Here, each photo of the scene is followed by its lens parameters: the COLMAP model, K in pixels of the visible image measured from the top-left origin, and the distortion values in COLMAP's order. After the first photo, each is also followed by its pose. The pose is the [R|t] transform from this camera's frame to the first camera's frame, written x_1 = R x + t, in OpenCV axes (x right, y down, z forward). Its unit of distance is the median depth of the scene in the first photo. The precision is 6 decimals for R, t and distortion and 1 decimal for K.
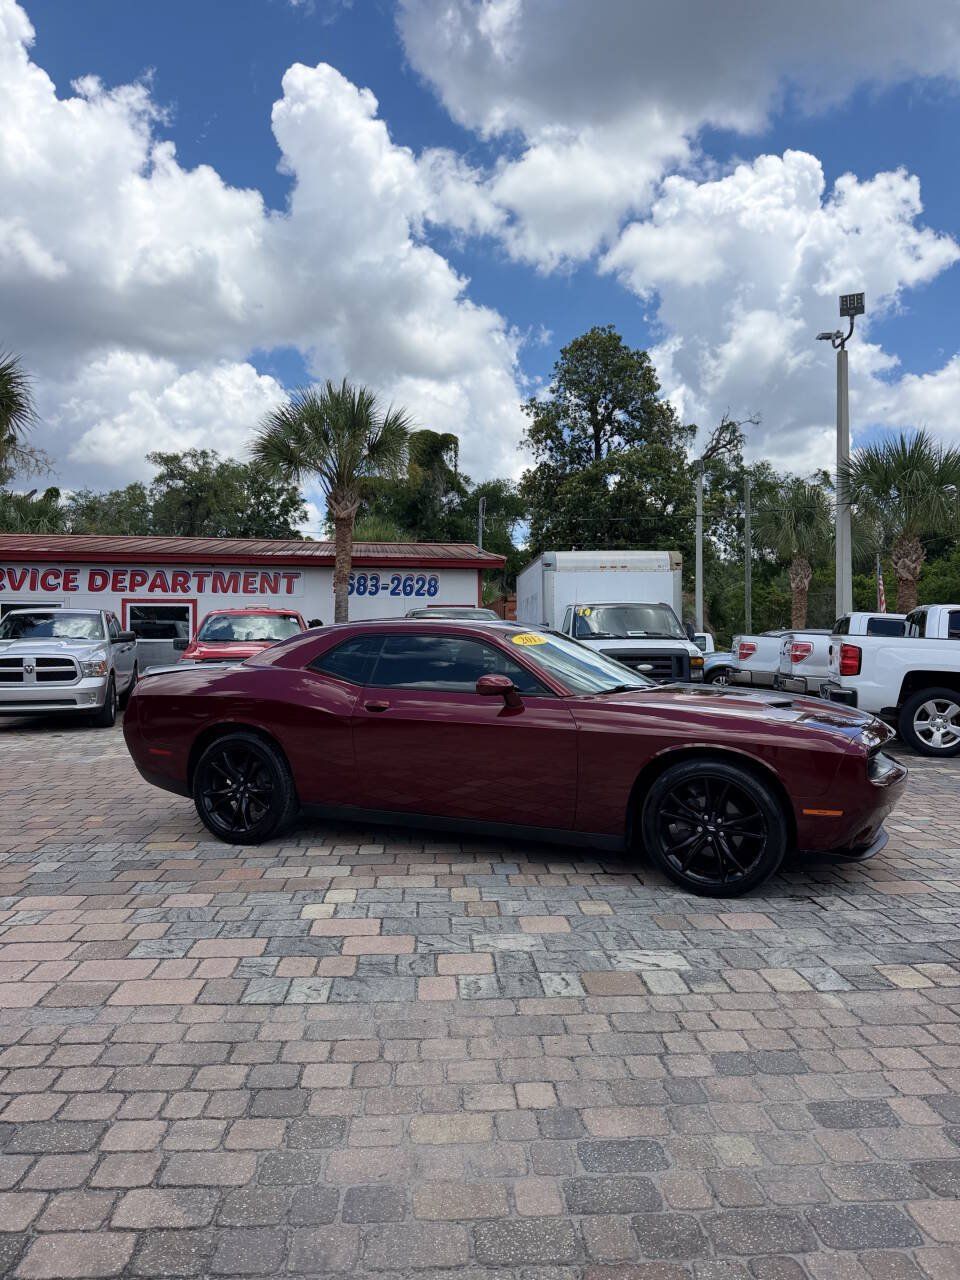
lens RADIAL K [[891.0, 0, 481.2], [0, 891.0, 647.3], [0, 0, 1]] dist [0.039287, -0.053562]
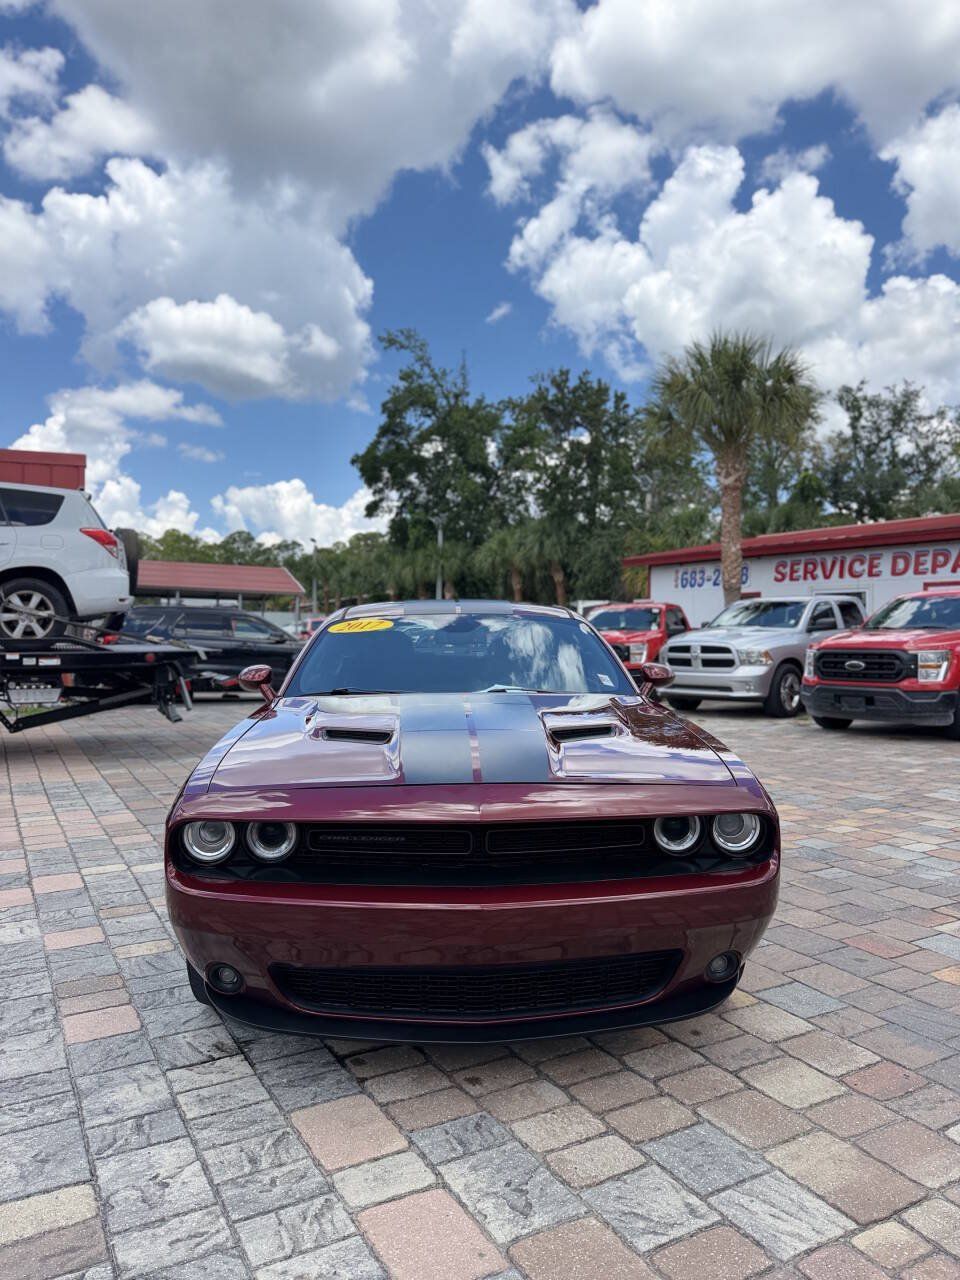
lens RADIAL K [[891.0, 0, 471.6], [0, 891.0, 651.4], [0, 0, 1]] dist [0.039287, -0.053562]
pose [[0.420427, 0.018433, -0.907139, 0.955267], [-0.002611, 0.999814, 0.019106, -0.002205], [0.907323, -0.005664, 0.420397, 0.876222]]
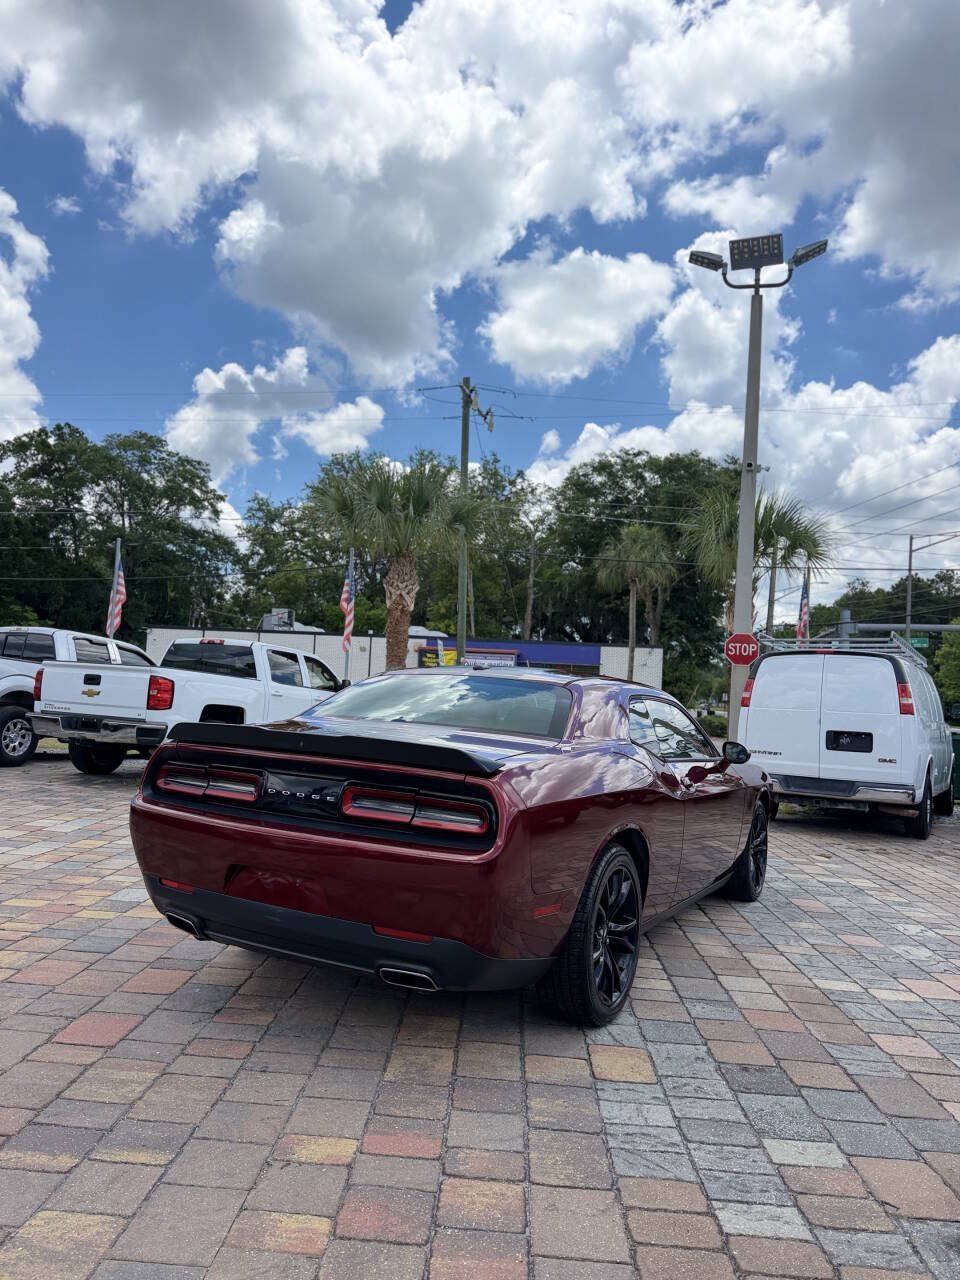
lens RADIAL K [[891.0, 0, 481.8], [0, 891.0, 643.4], [0, 0, 1]] dist [0.039287, -0.053562]
pose [[0.102303, 0.061866, 0.992828, -1.154201], [-0.058518, 0.996710, -0.056078, -0.012105], [-0.993031, -0.052362, 0.105586, 1.269897]]
